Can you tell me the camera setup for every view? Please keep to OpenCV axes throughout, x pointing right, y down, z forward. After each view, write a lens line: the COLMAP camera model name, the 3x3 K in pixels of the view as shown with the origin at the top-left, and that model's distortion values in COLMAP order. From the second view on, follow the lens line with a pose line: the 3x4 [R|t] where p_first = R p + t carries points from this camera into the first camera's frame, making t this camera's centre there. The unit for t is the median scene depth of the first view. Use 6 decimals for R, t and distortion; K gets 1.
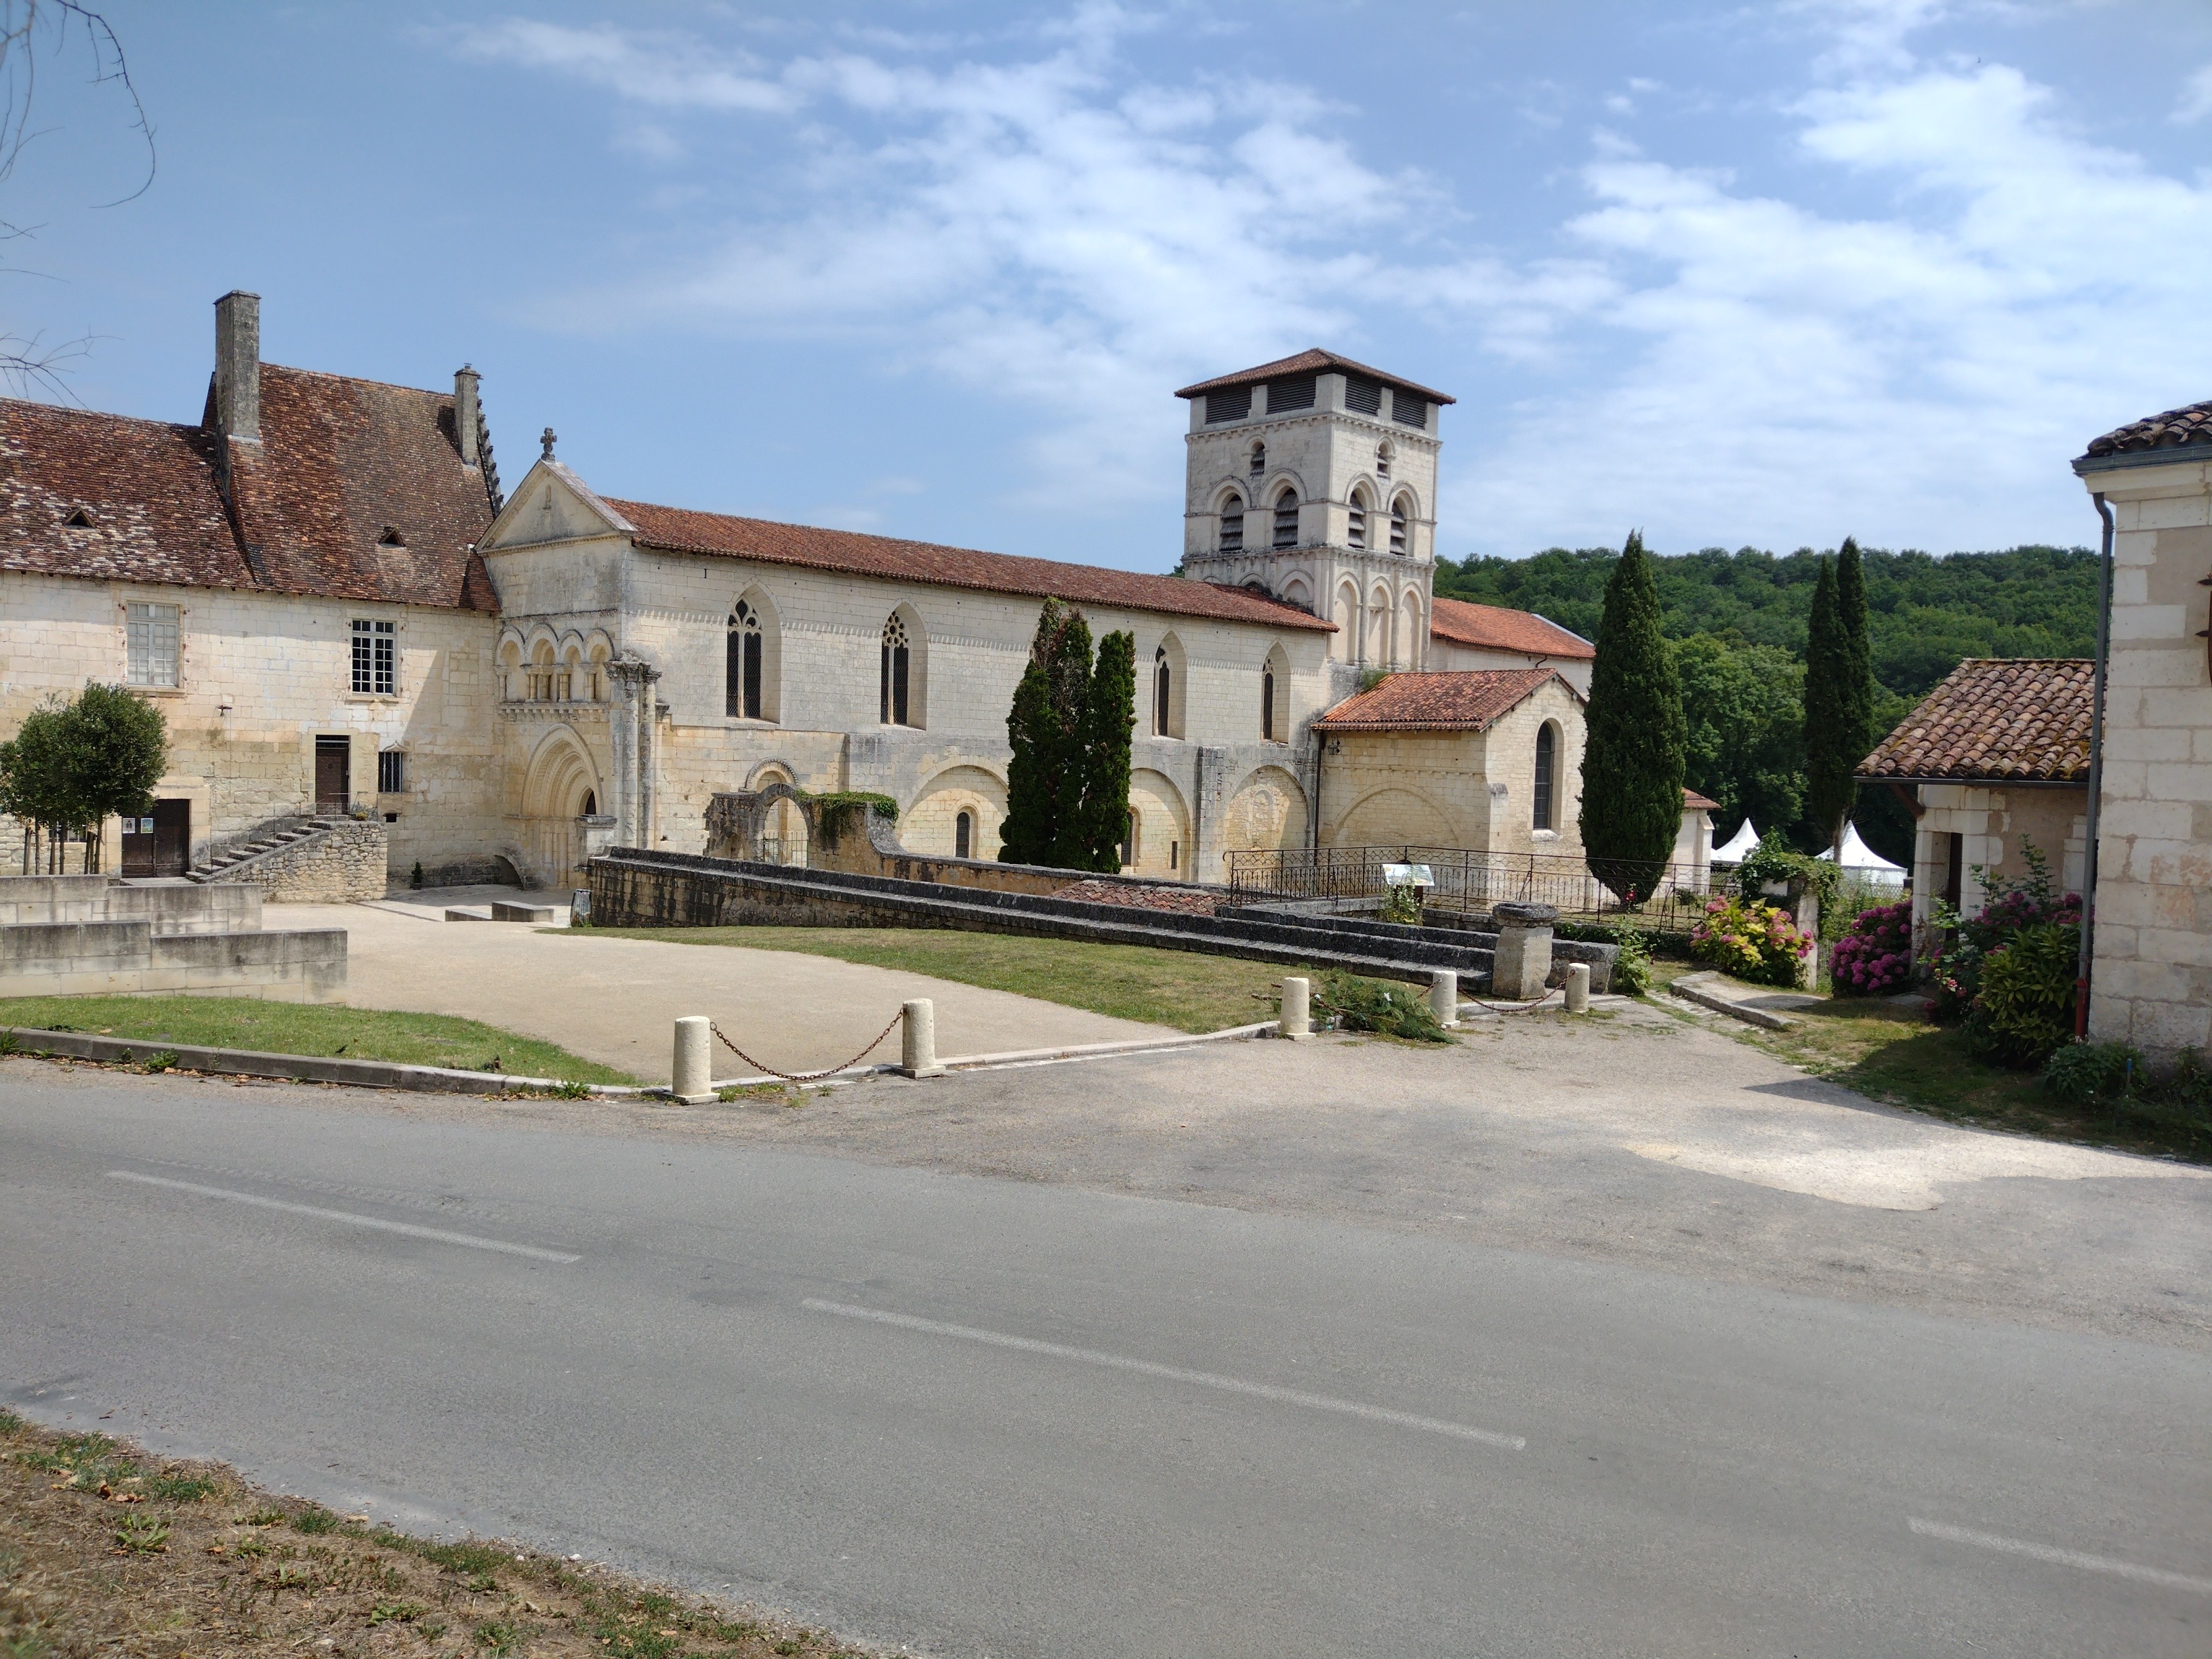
lens RADIAL K [[1582.1, 0, 1129.5], [0, 1582.1, 825.7], [0, 0, 1]] dist [0.126230, -0.290690]
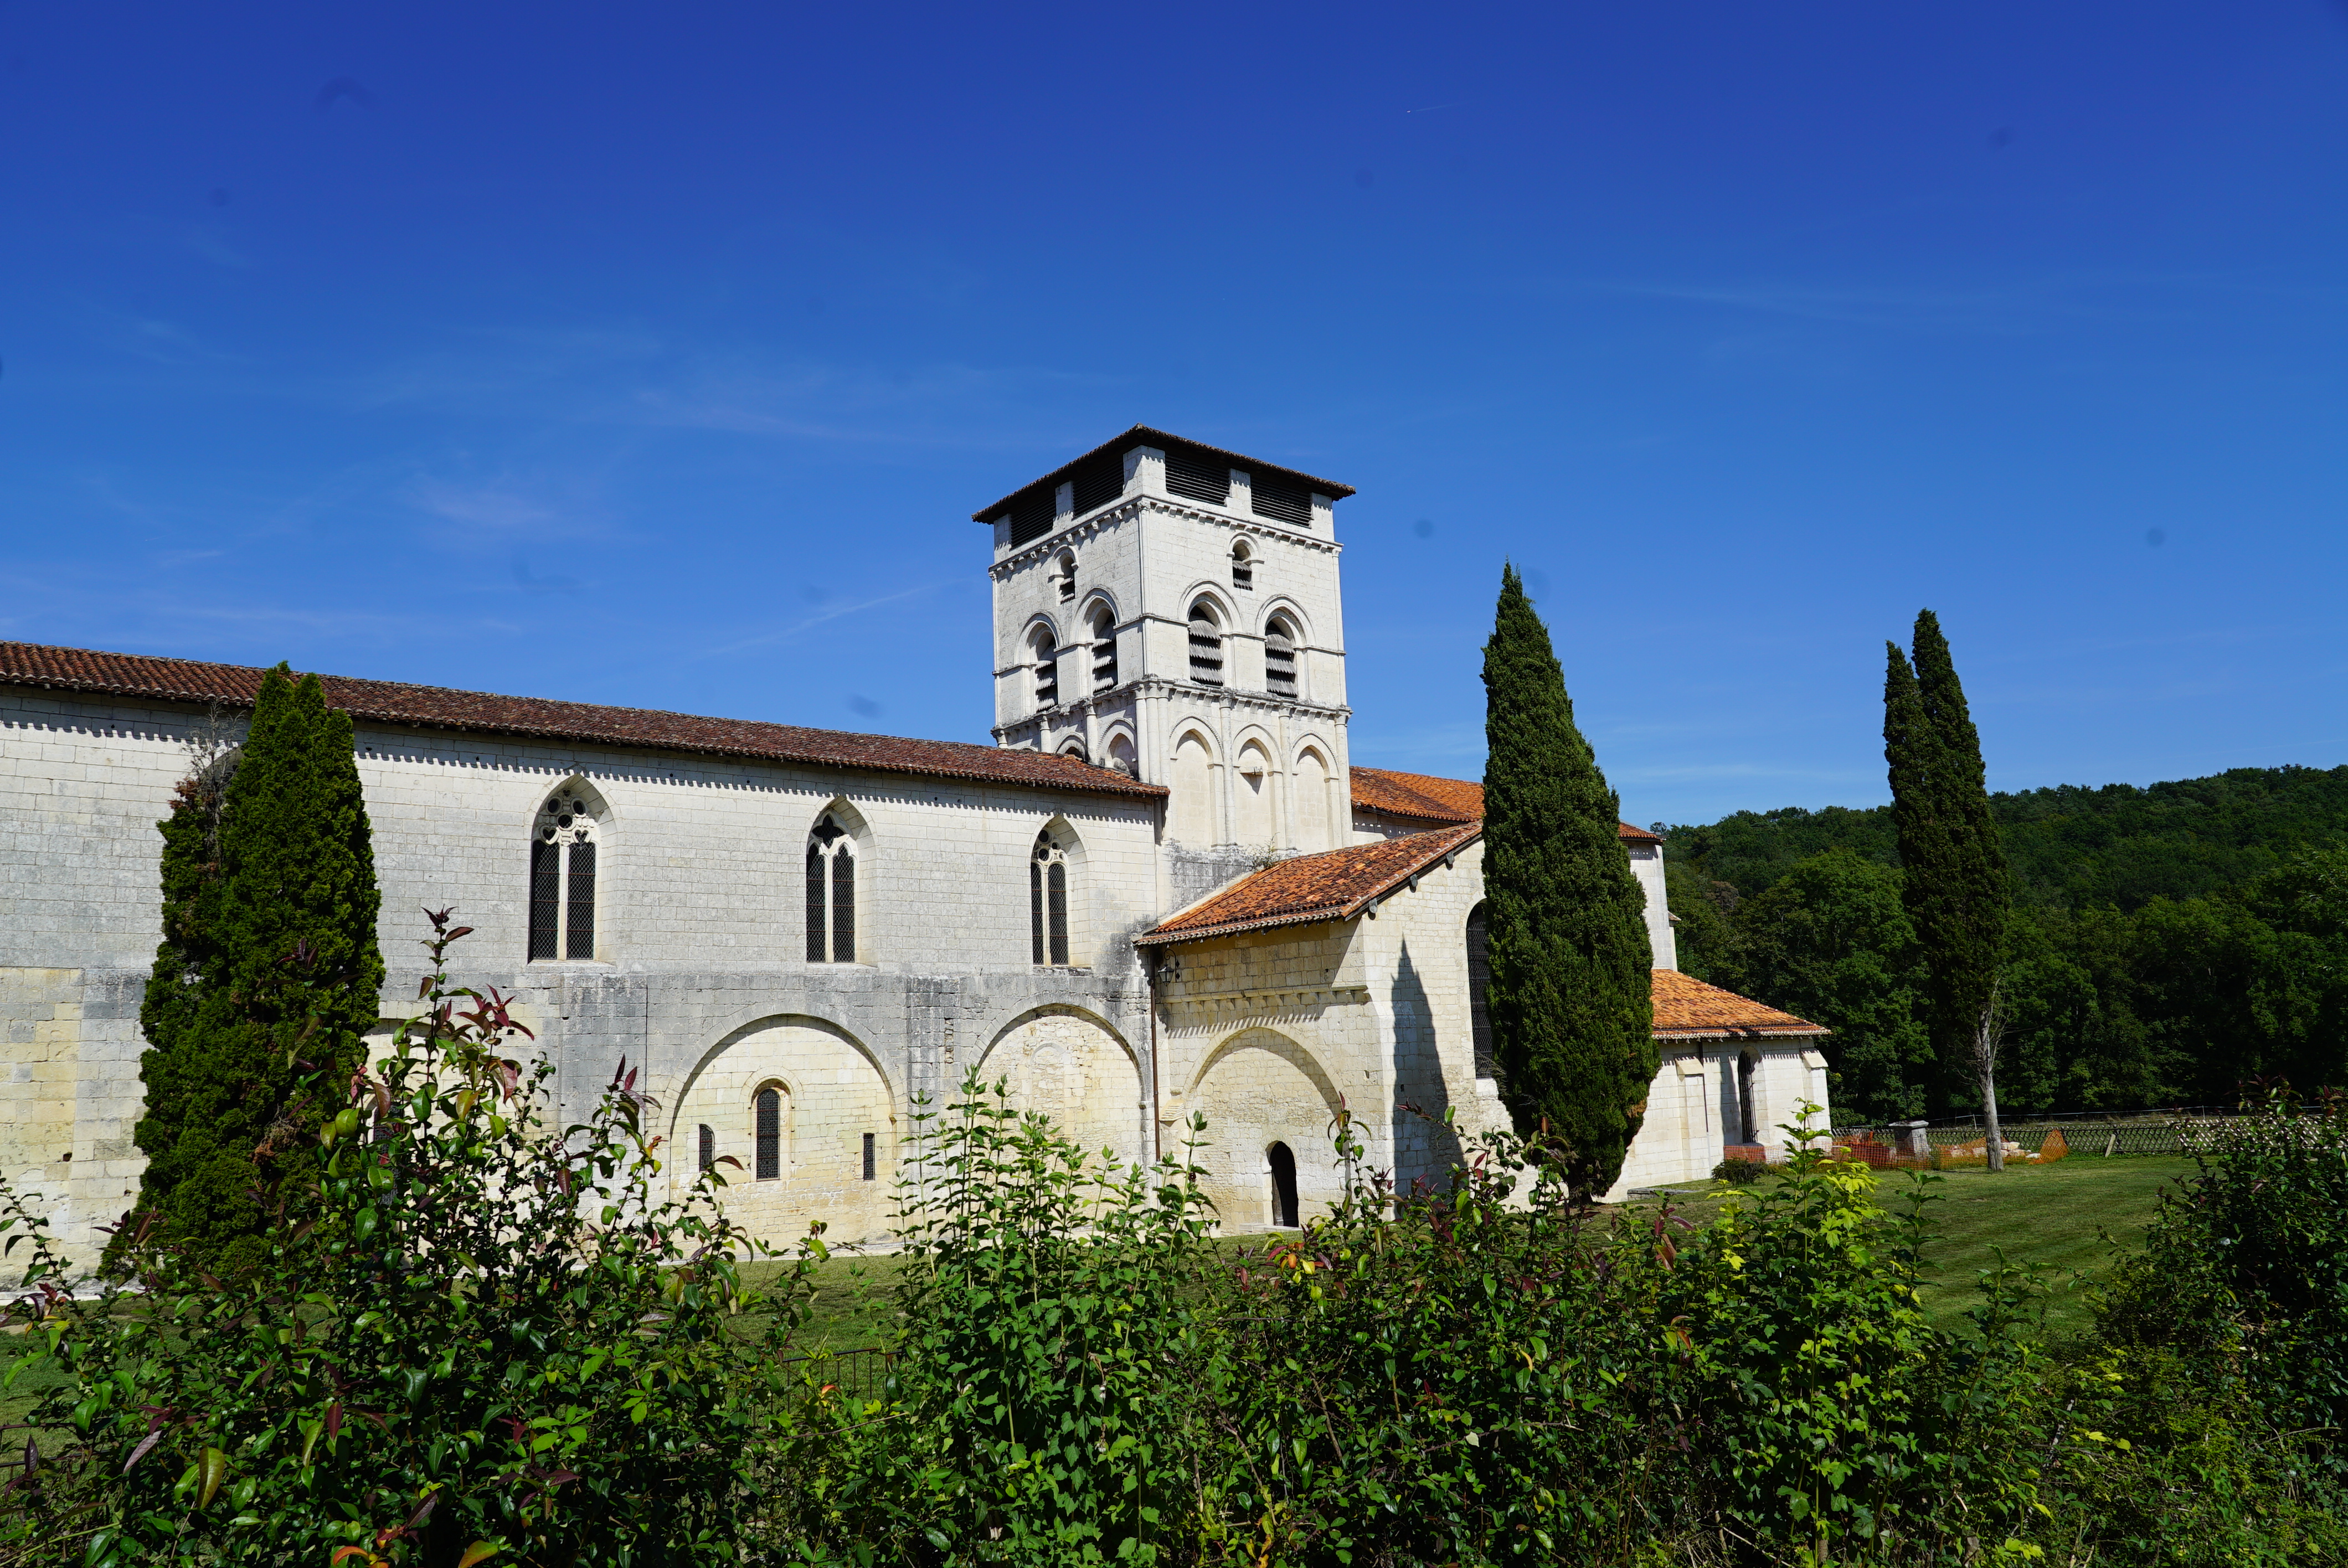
lens RADIAL K [[1548.8, 0, 1187.9], [0, 1548.8, 804.2], [0, 0, 1]] dist [-0.031328, 0.001503]
pose [[0.991881, -0.083930, -0.095543, 0.250293], [0.062185, 0.975441, -0.211302, 0.022412], [0.110931, 0.203645, 0.972740, 0.461165]]
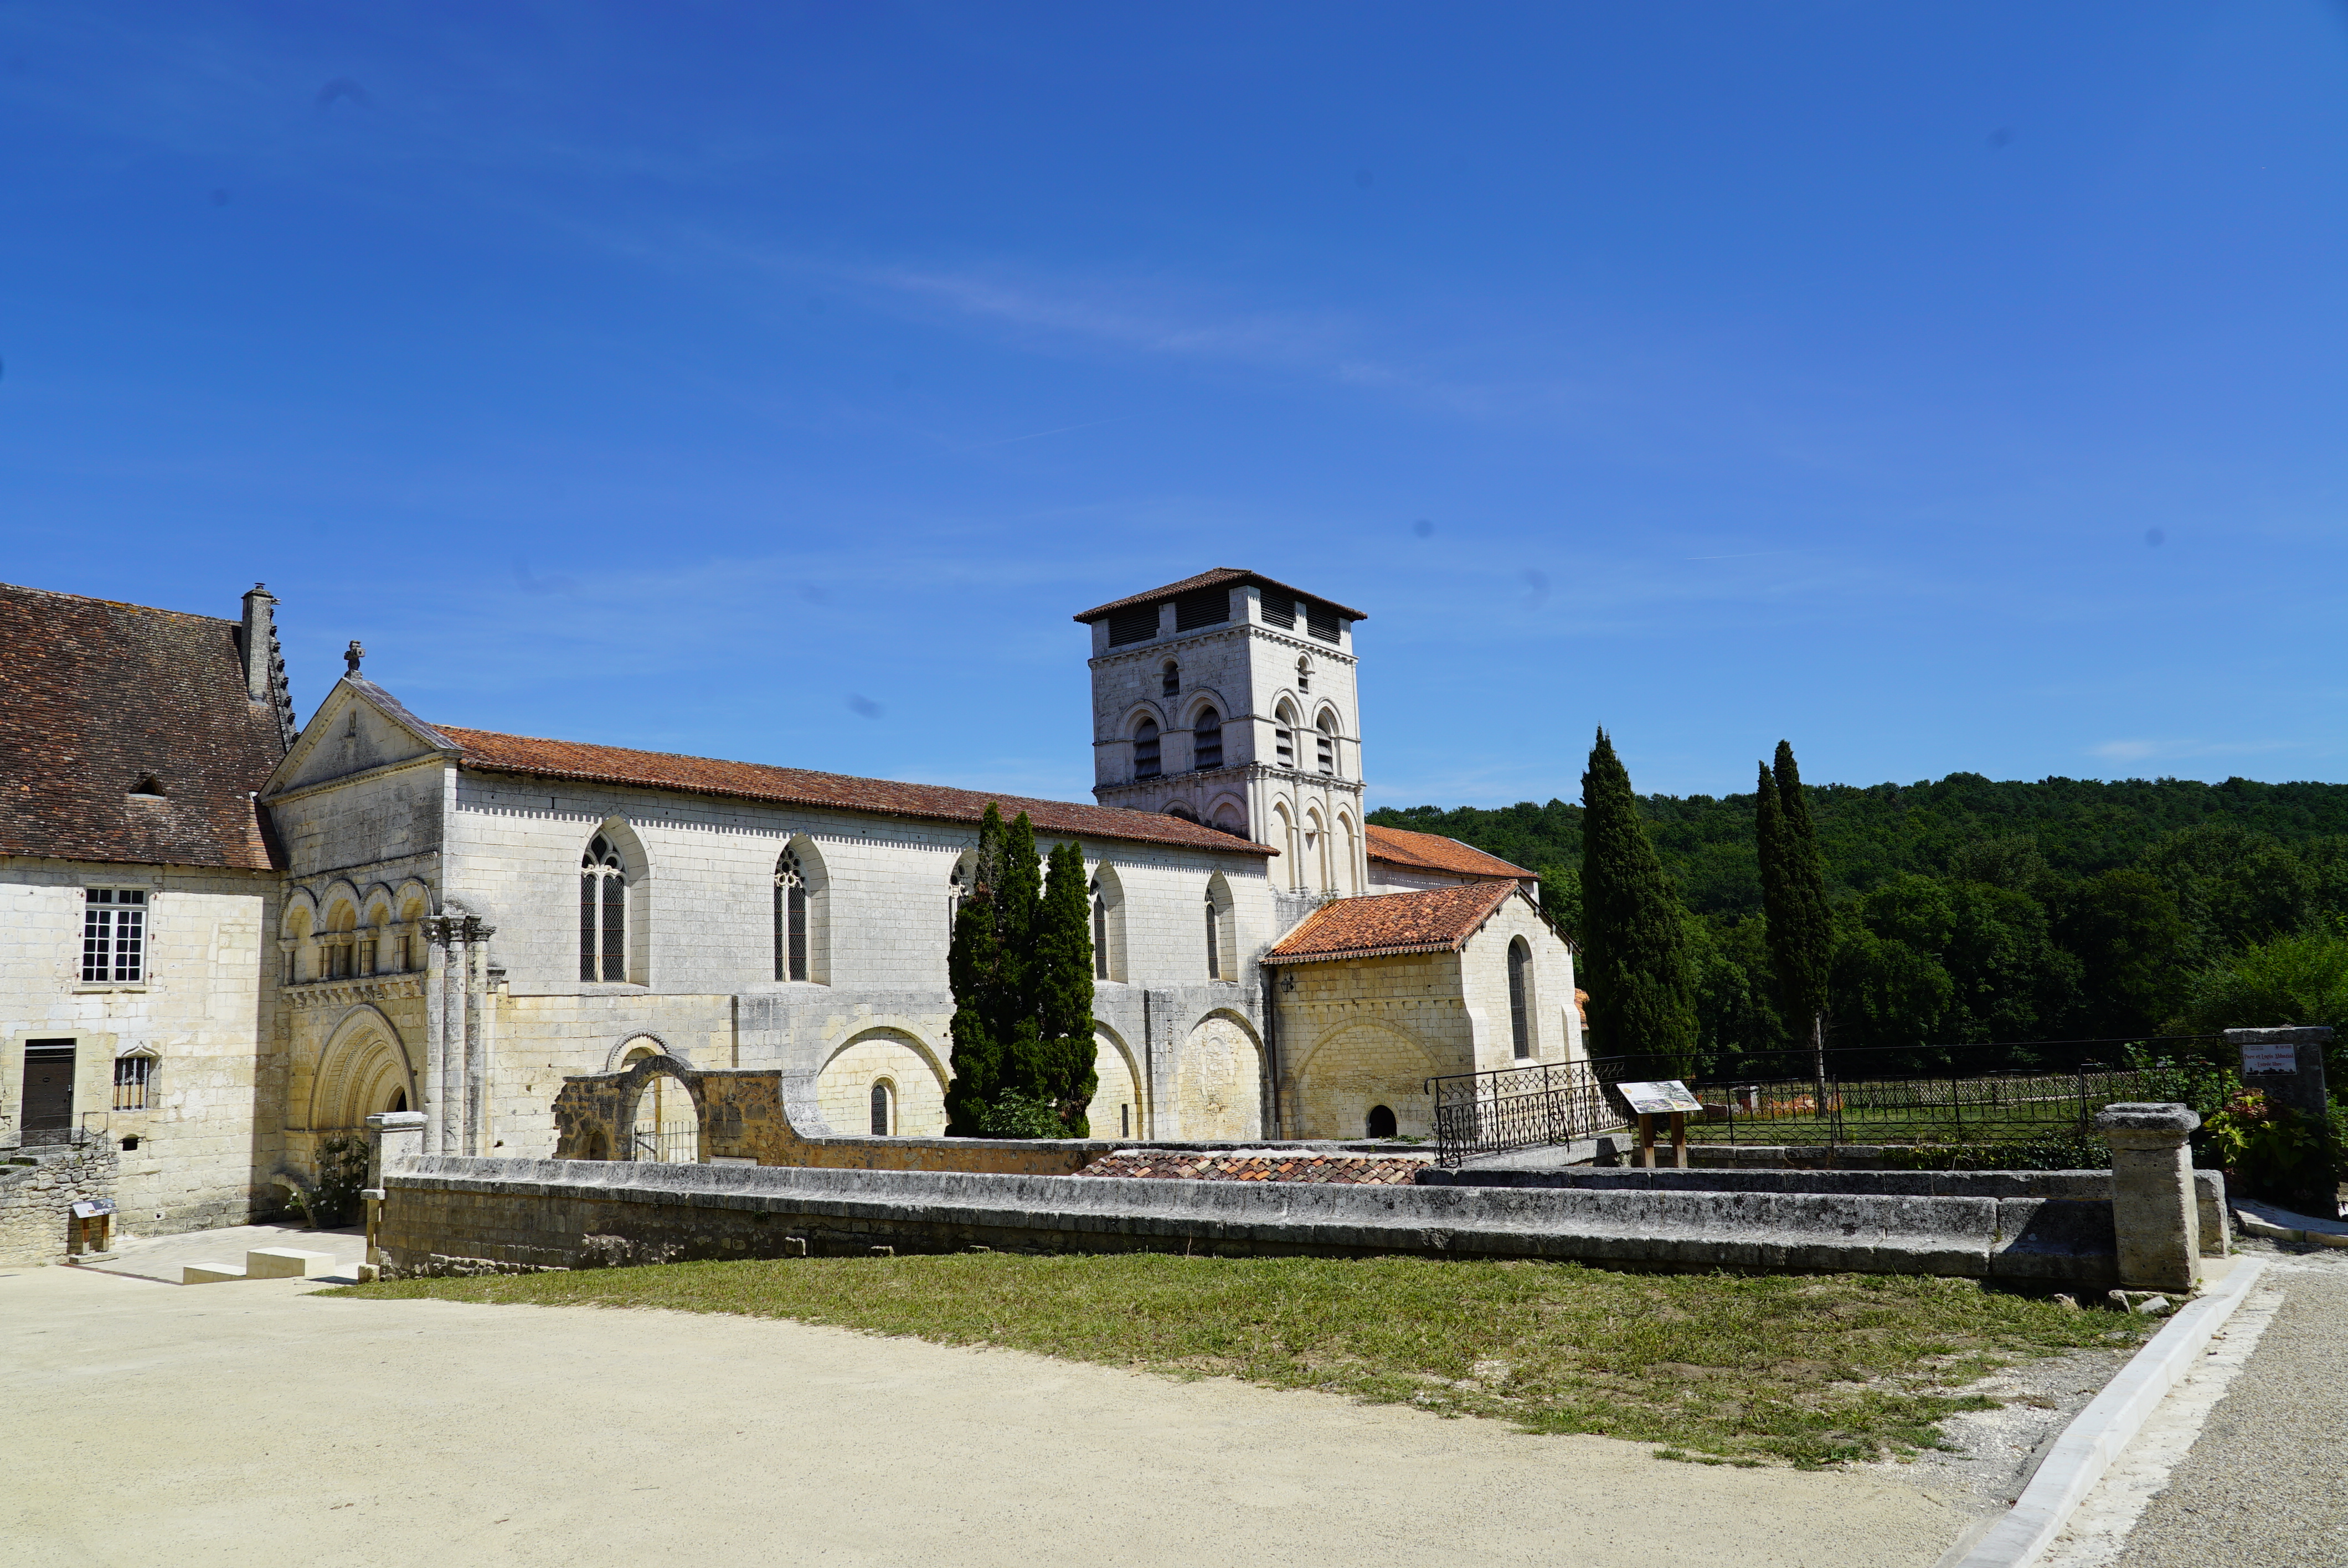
lens RADIAL K [[1548.8, 0, 1187.9], [0, 1548.8, 804.2], [0, 0, 1]] dist [-0.031328, 0.001503]
pose [[0.988870, -0.052696, 0.139137, -0.050531], [0.077758, 0.980340, -0.181350, 0.006109], [-0.126845, 0.190150, 0.973526, 0.179844]]
